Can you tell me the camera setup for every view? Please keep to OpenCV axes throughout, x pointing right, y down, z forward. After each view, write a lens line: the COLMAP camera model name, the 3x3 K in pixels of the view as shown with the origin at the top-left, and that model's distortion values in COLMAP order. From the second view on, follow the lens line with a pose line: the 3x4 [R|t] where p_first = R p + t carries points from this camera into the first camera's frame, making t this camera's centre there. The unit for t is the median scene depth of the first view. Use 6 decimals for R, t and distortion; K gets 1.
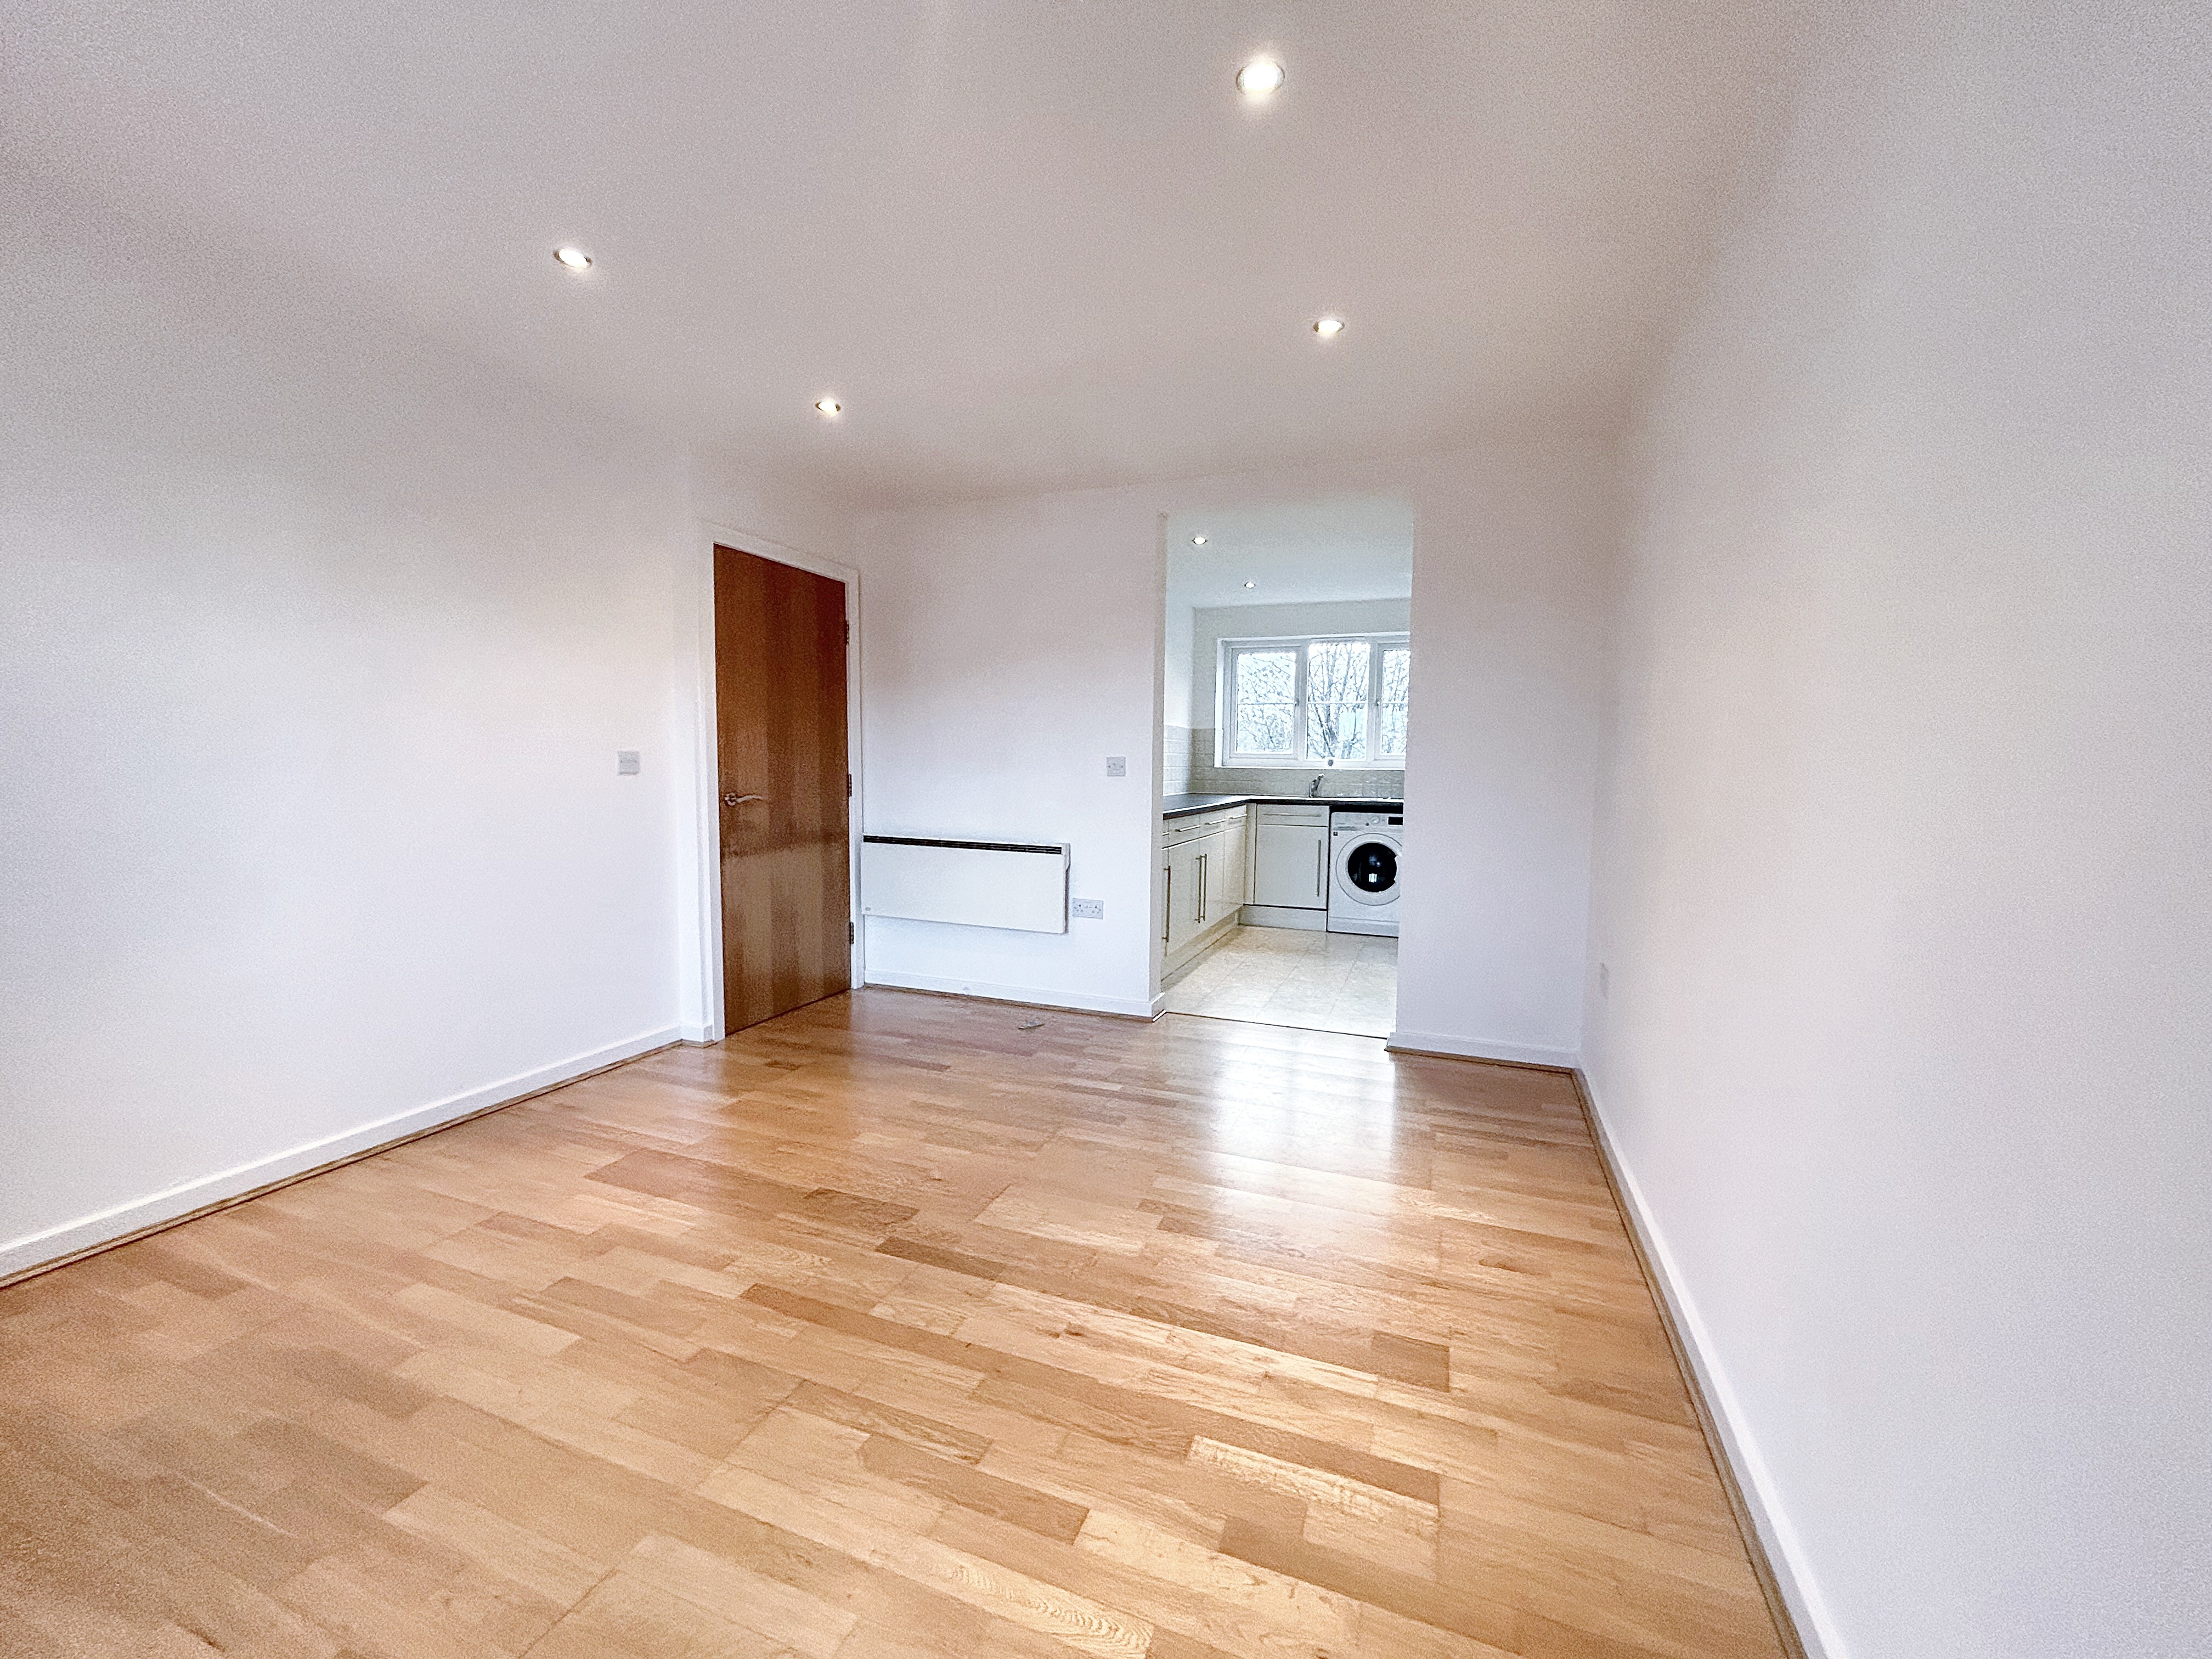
lens RADIAL K [[893.0, 0, 1111.2], [0, 893.0, 825.7], [0, 0, 1]] dist [-0.001204, -0.000212]
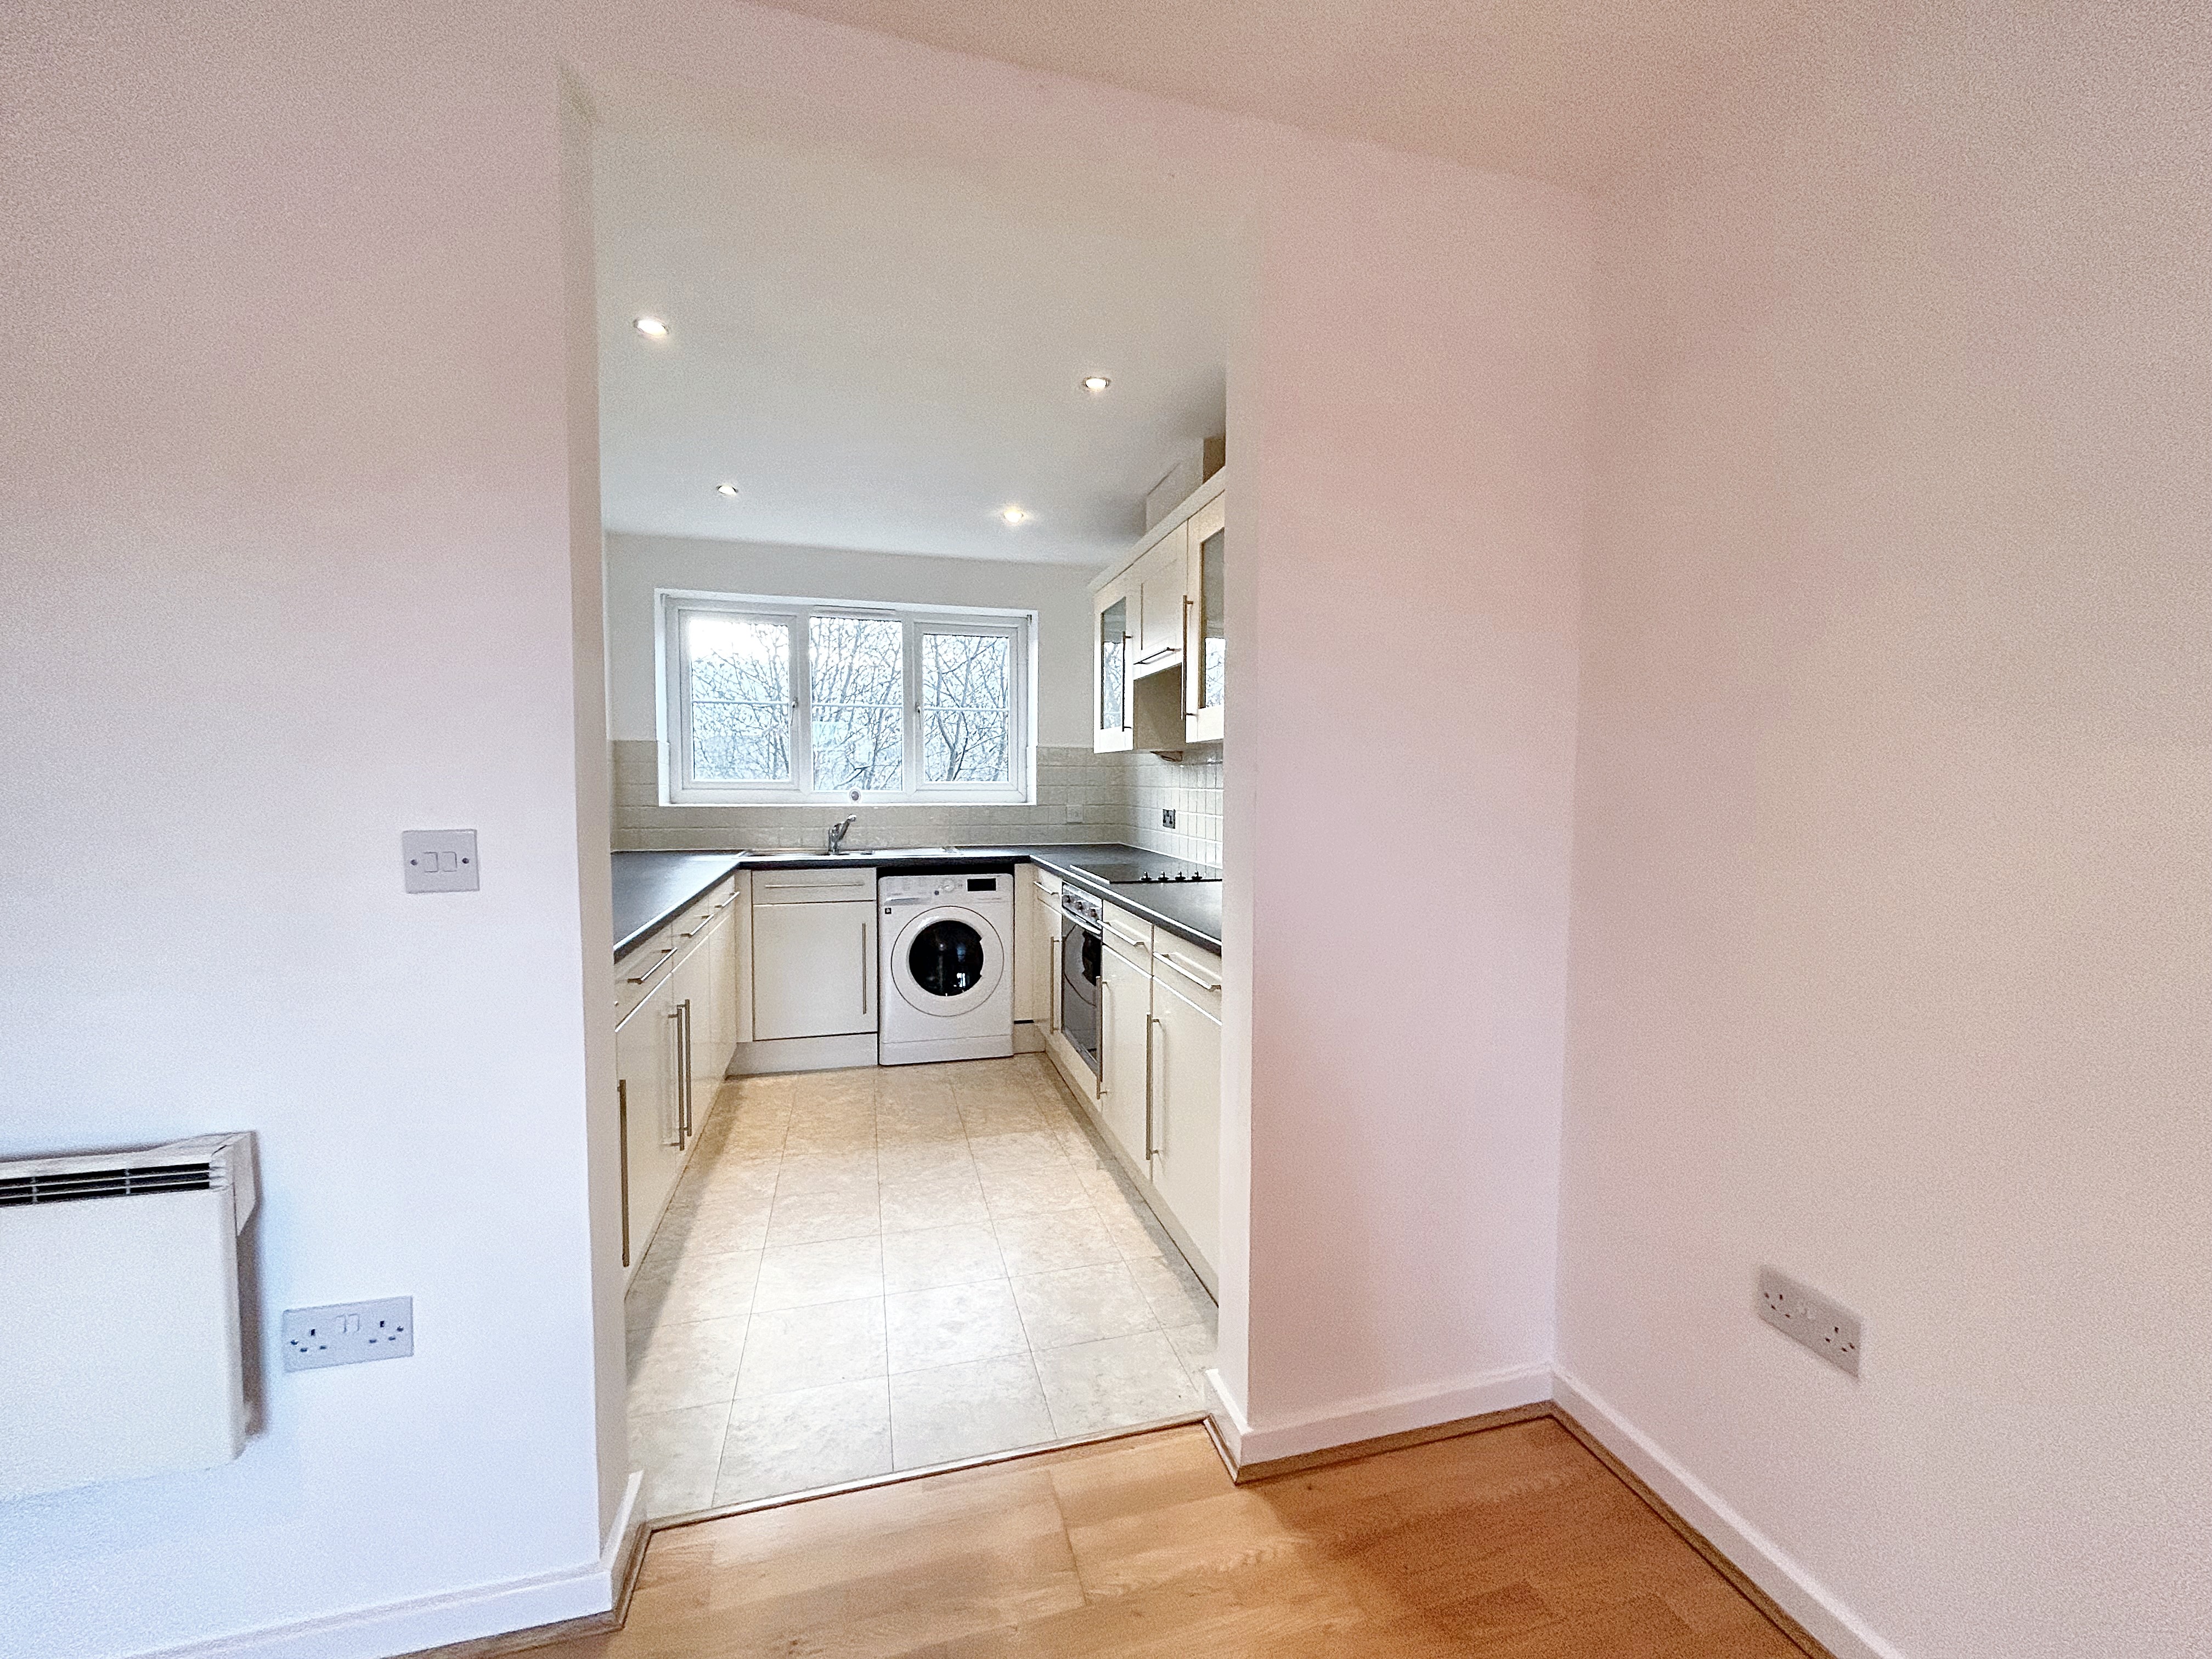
lens RADIAL K [[893.0, 0, 1110.7], [0, 893.0, 821.6], [0, 0, 1]] dist [-0.001204, -0.000212]
pose [[0.804192, -0.038739, 0.593106, 0.006046], [0.051024, 0.998690, -0.003954, -0.043657], [-0.592176, 0.033442, 0.805115, 0.394707]]
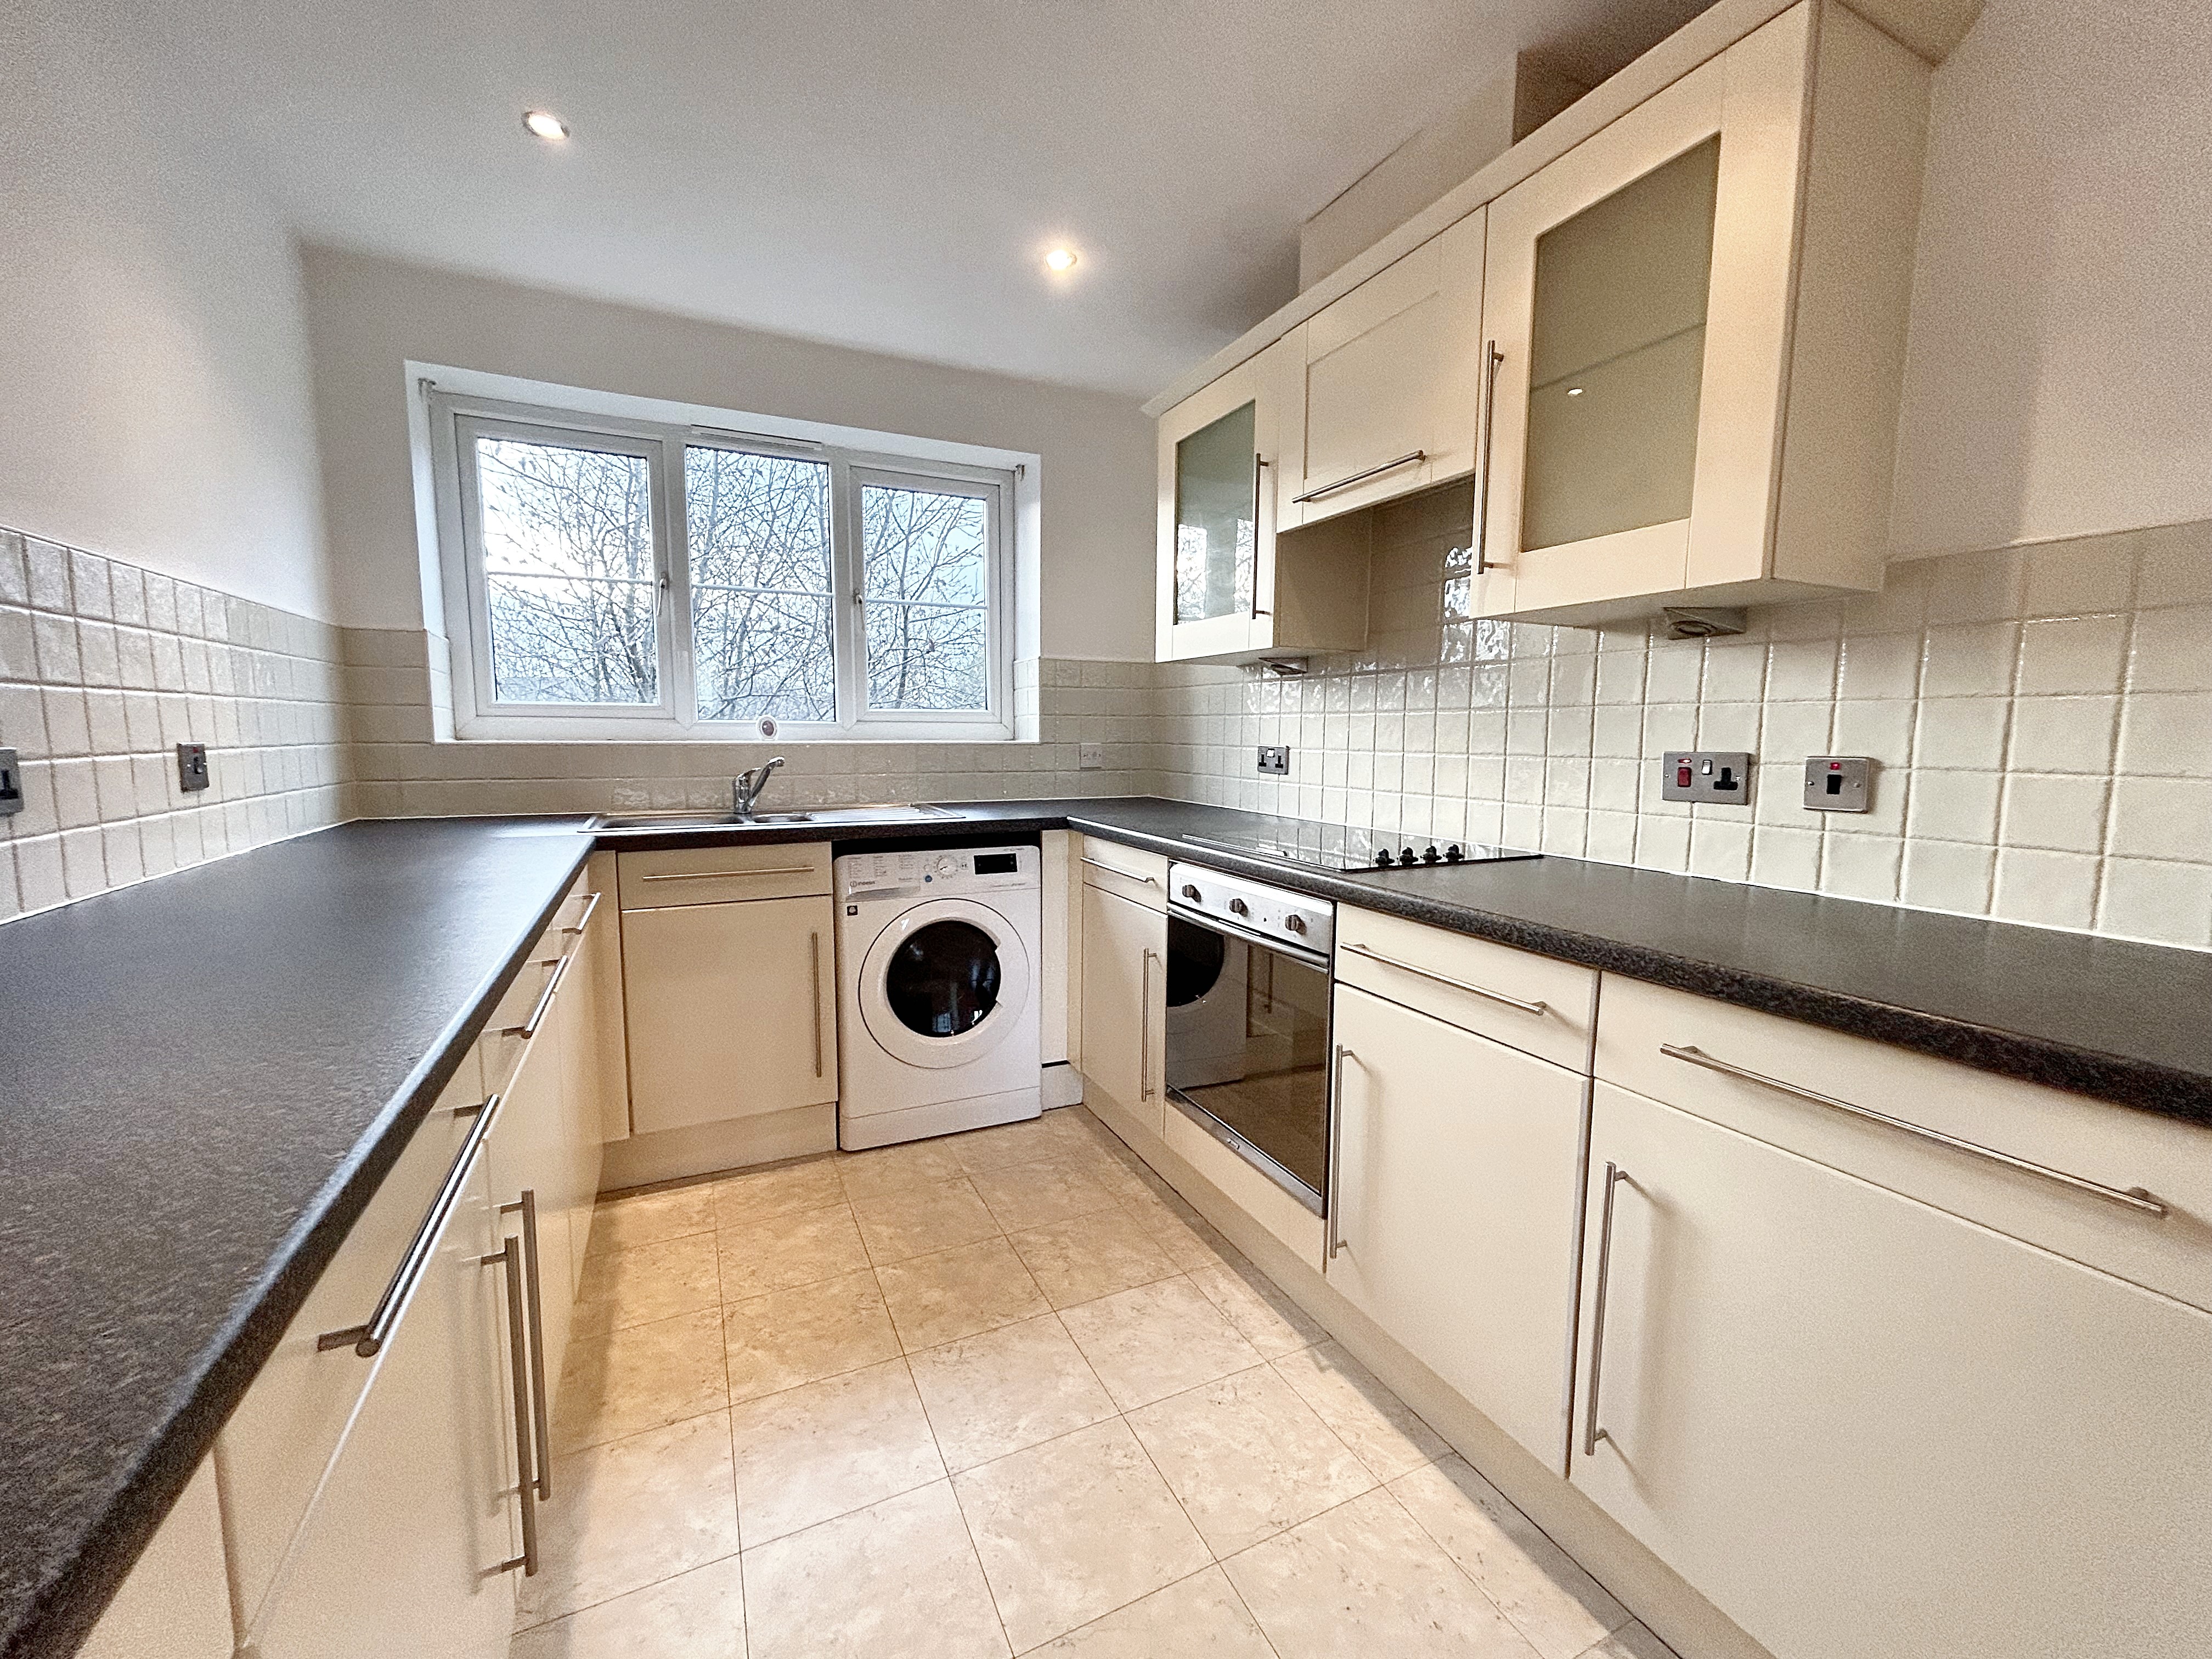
lens RADIAL K [[893.0, 0, 1106.4], [0, 893.0, 826.5], [0, 0, 1]] dist [-0.001204, -0.000212]
pose [[0.689960, -0.086690, 0.718637, 0.049198], [0.055736, 0.996218, 0.066663, -0.047662], [-0.721698, -0.005941, 0.692182, 0.643999]]
